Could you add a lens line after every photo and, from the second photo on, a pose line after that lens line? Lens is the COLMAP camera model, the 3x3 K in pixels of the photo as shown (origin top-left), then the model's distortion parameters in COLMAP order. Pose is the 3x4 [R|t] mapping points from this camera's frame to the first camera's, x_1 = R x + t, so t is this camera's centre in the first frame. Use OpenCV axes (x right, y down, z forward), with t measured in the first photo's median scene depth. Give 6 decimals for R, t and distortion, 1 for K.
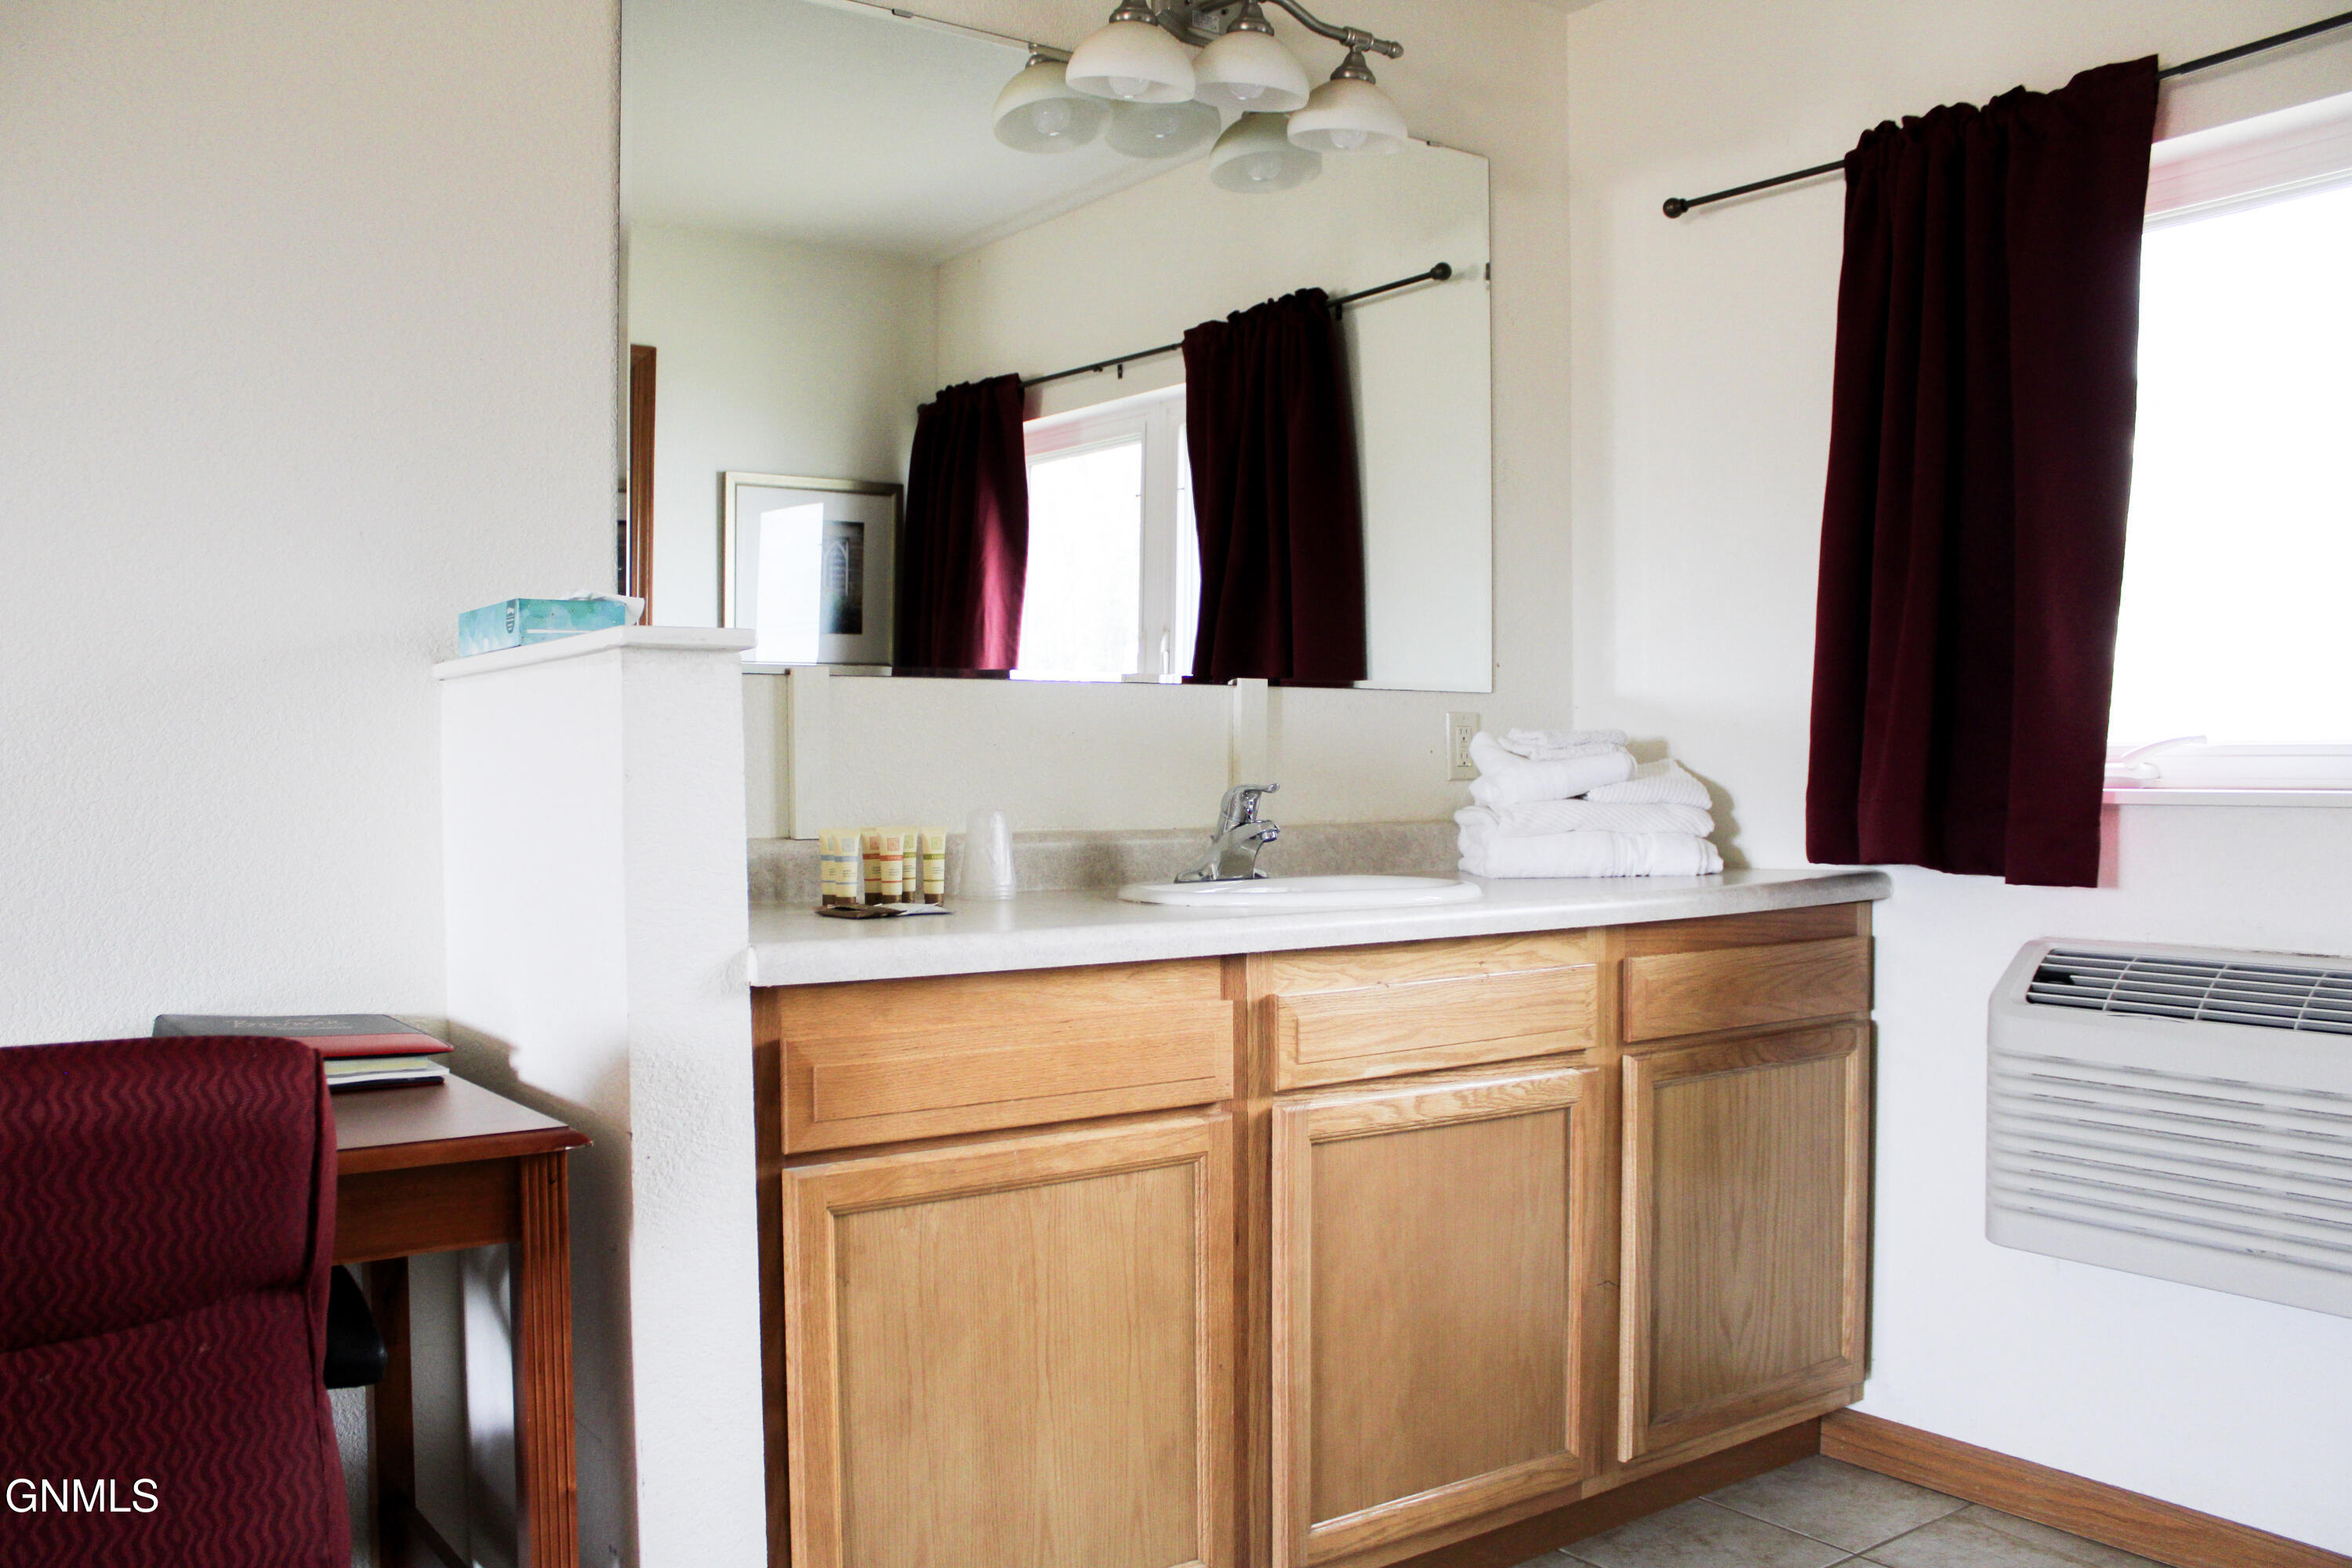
lens RADIAL K [[1979.4, 0, 1176.0], [0, 1979.4, 784.0], [0, 0, 1]] dist [-0.090837, 0.138205]
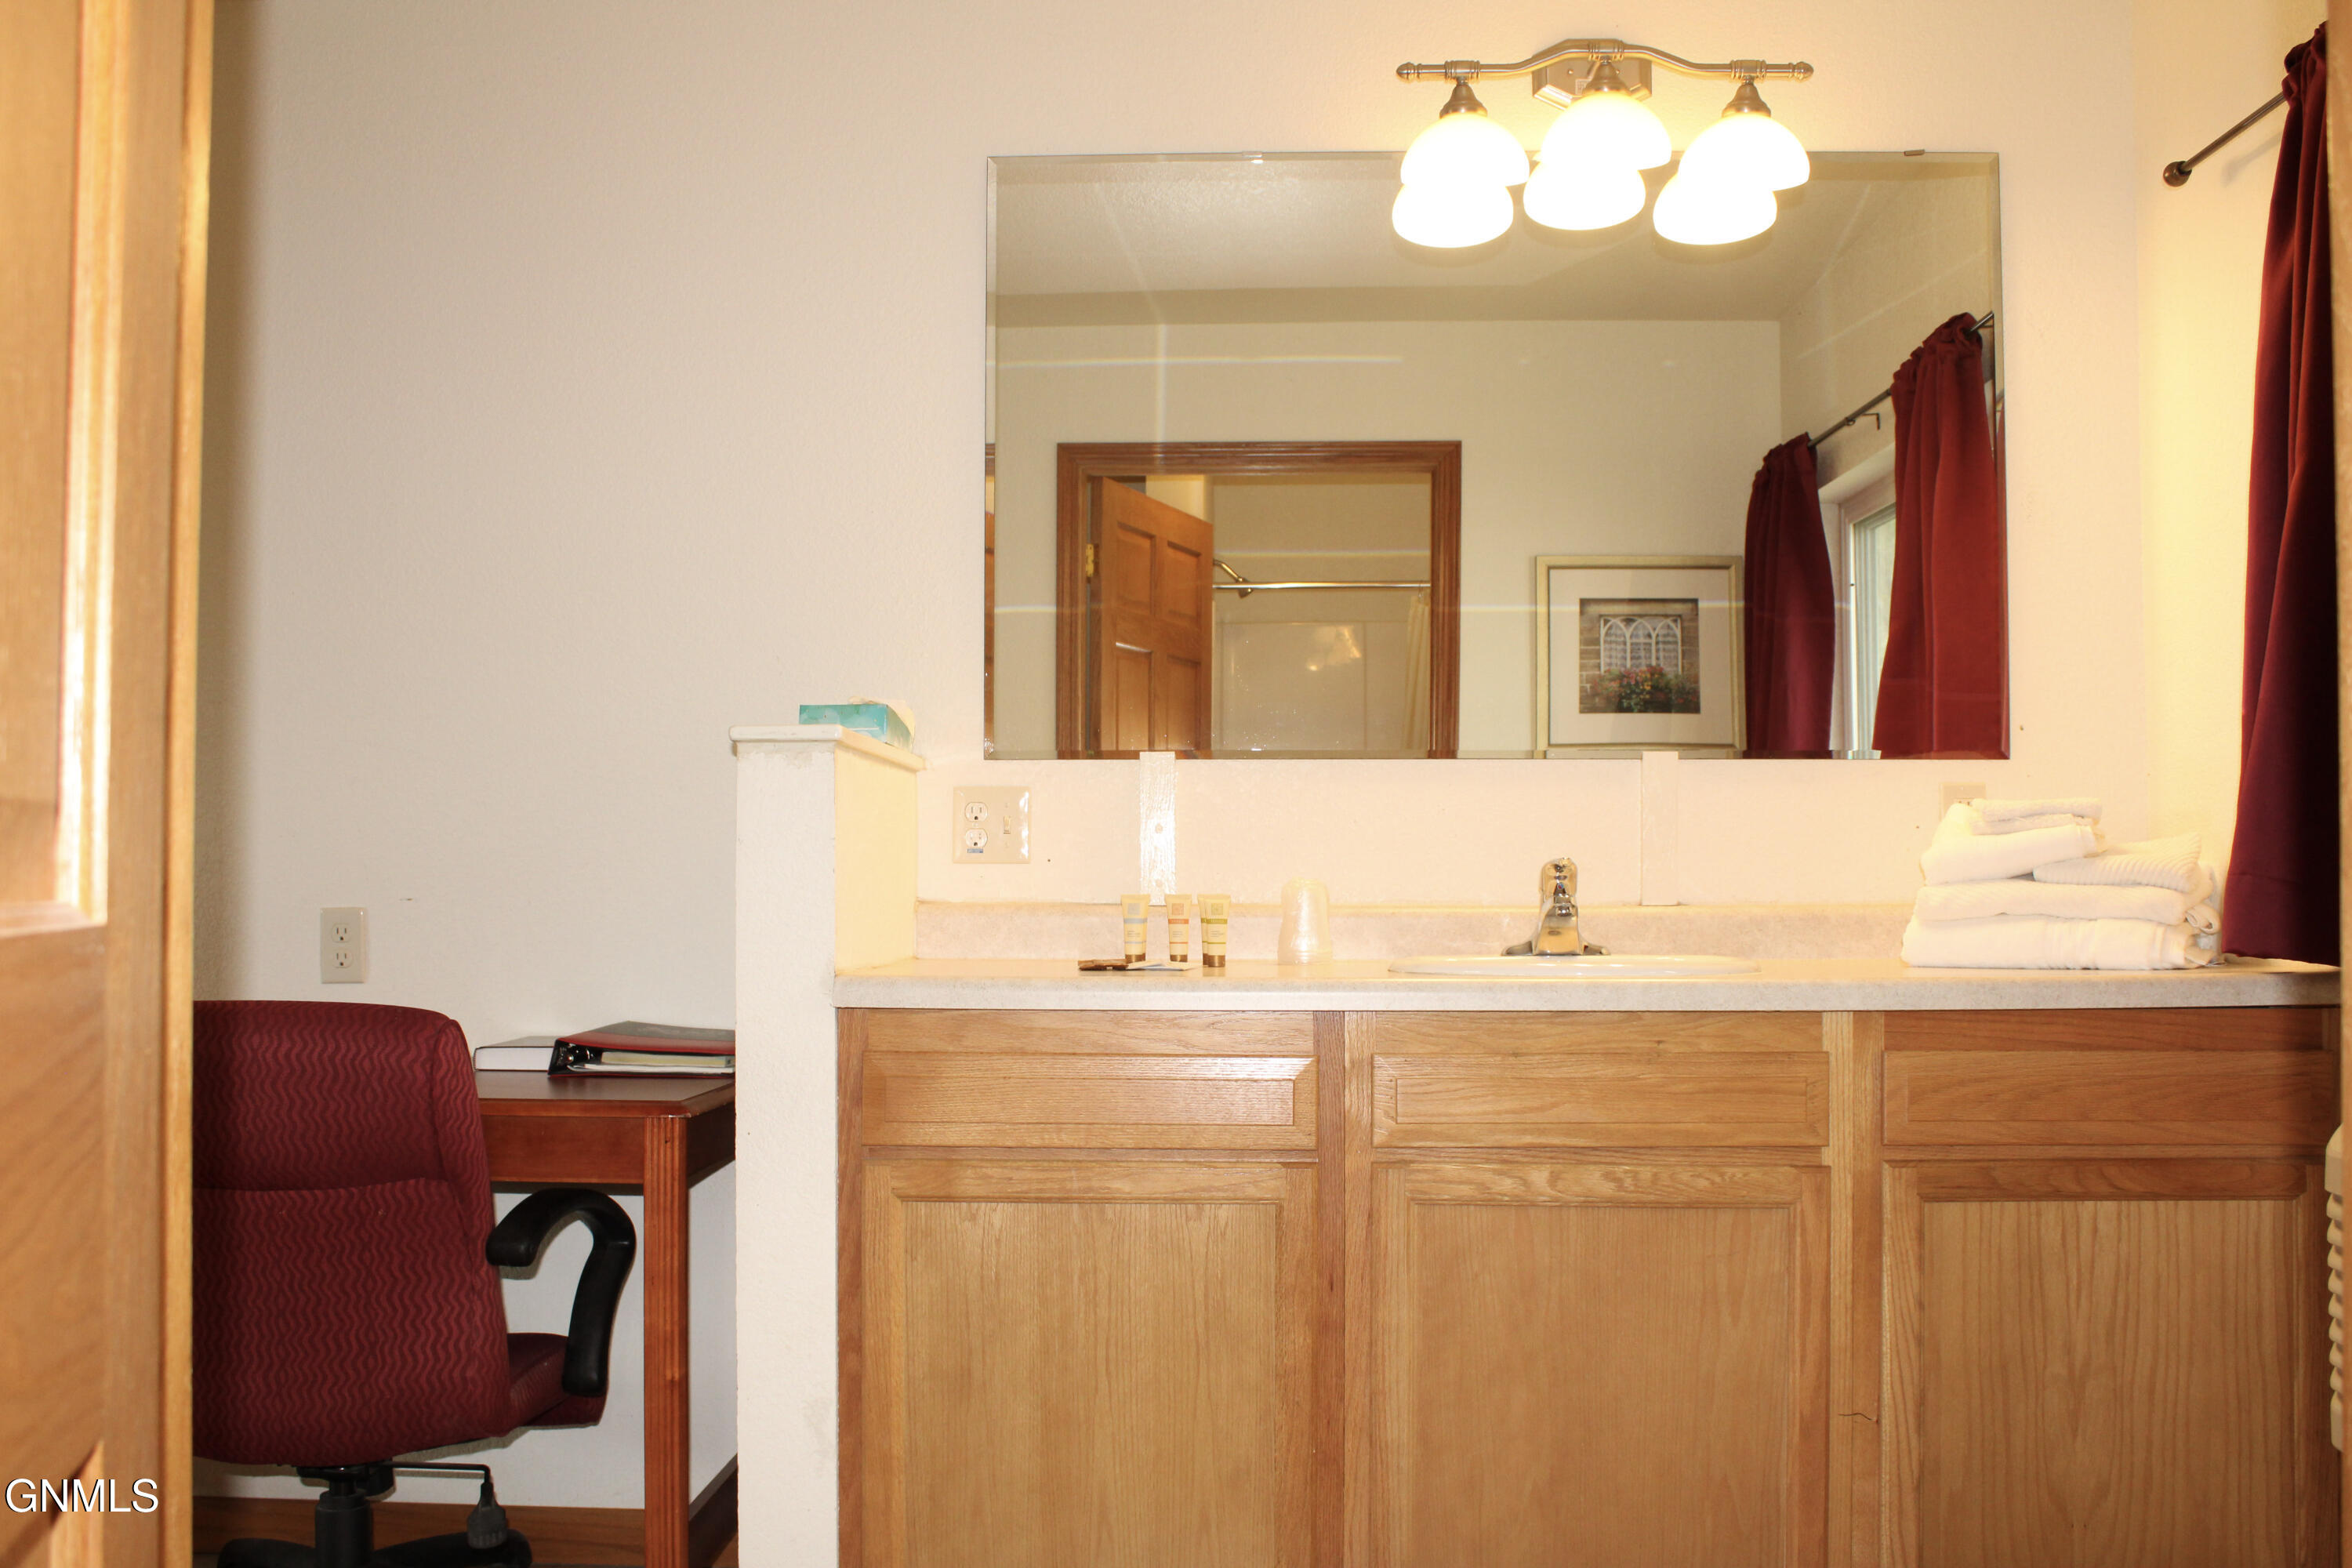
lens RADIAL K [[2230.6, 0, 1176.0], [0, 2230.6, 784.0], [0, 0, 1]] dist [-0.025530, 0.005230]
pose [[0.786425, -0.024026, -0.617219, 0.772316], [-0.009181, 0.998678, -0.050573, 0.028306], [0.617618, 0.045438, 0.785165, 0.010237]]
